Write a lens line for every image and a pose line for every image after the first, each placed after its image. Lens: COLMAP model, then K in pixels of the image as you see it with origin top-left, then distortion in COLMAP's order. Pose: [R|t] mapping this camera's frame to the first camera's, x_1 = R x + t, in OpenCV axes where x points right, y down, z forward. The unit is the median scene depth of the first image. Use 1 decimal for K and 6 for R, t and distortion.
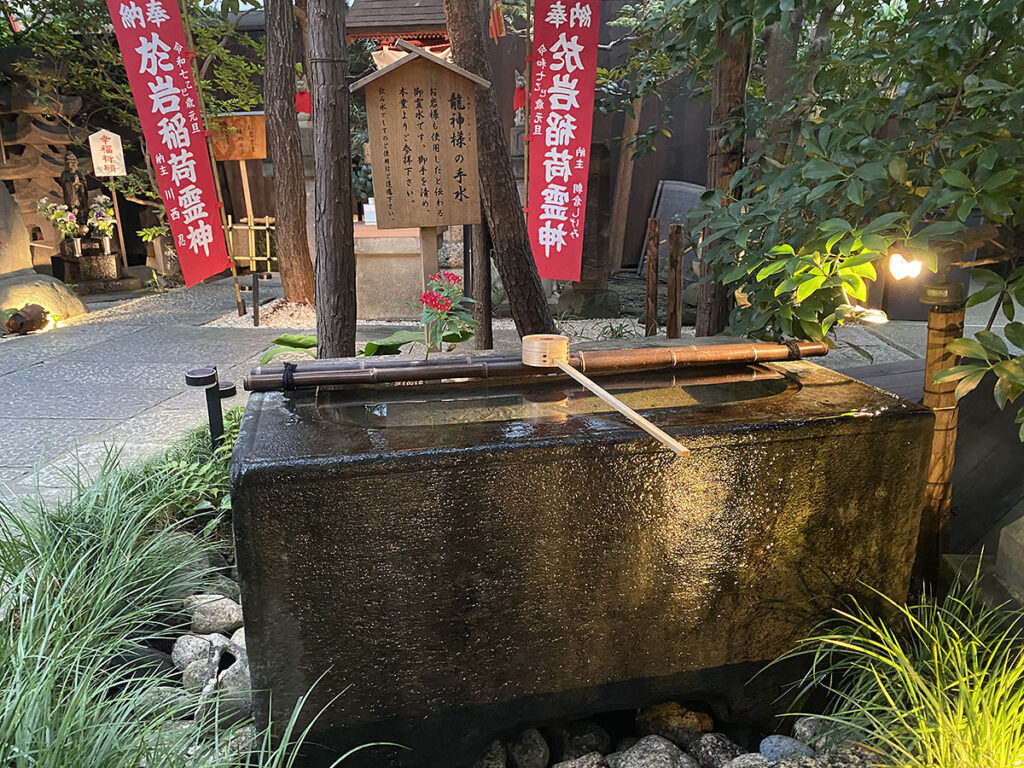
lens RADIAL K [[802.4, 0, 510.3], [0, 802.4, 413.1], [0, 0, 1]] dist [-0.006321, -0.010060]
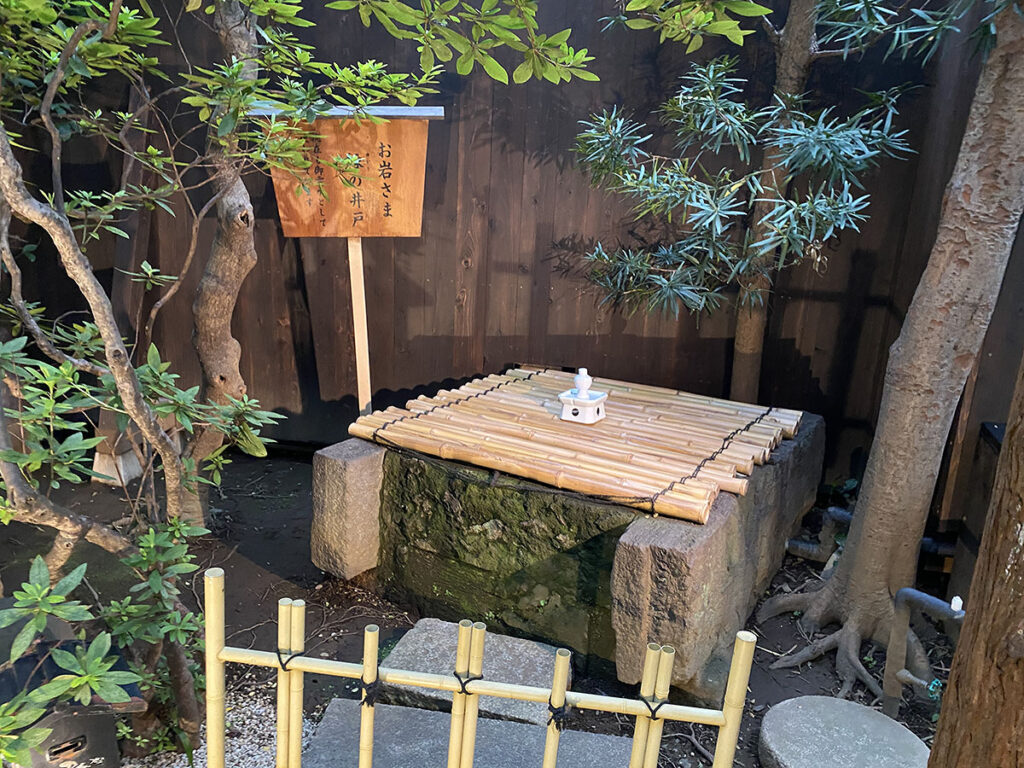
lens RADIAL K [[776.1, 0, 495.6], [0, 776.1, 378.4], [0, 0, 1]] dist [0.099896, -0.109018]
pose [[0.998018, 0.051941, -0.035538, -0.450045], [-0.052863, 0.998276, -0.025496, -0.434334], [0.034153, 0.027324, 0.999043, 1.143492]]
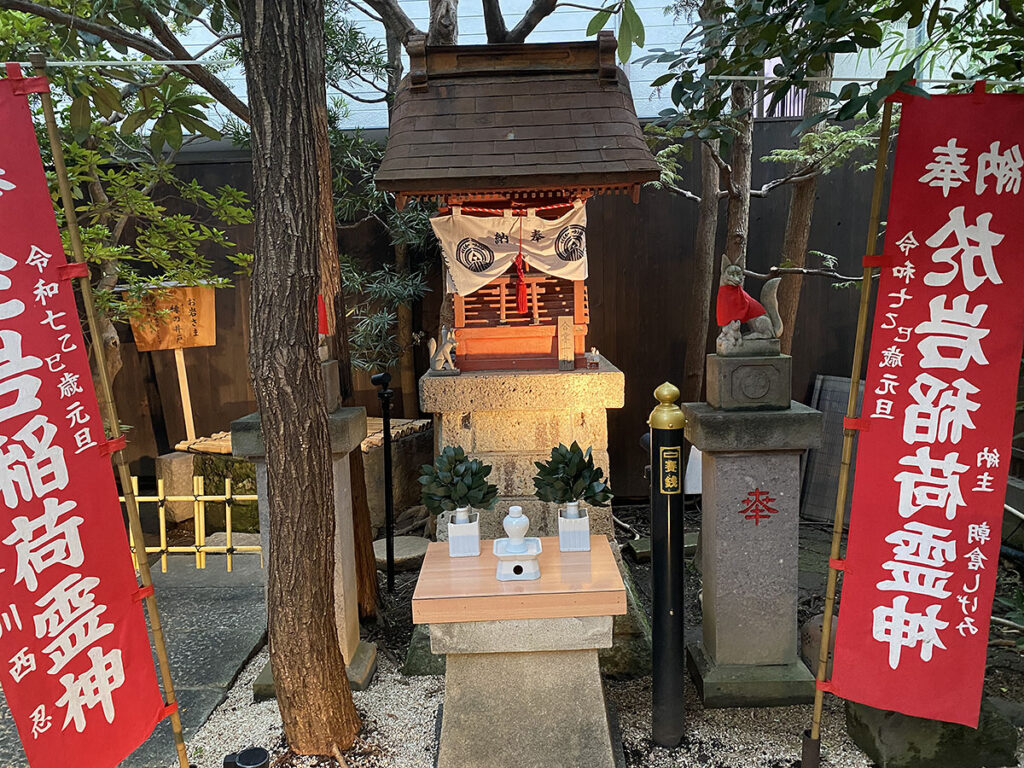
lens RADIAL K [[786.7, 0, 512.0], [0, 786.7, 384.0], [0, 0, 1]] dist [0.049515, -0.065439]
pose [[0.994878, -0.035255, 0.094739, -0.212927], [0.048977, 0.987973, -0.146663, -0.309785], [-0.088429, 0.150551, 0.984639, 0.574823]]
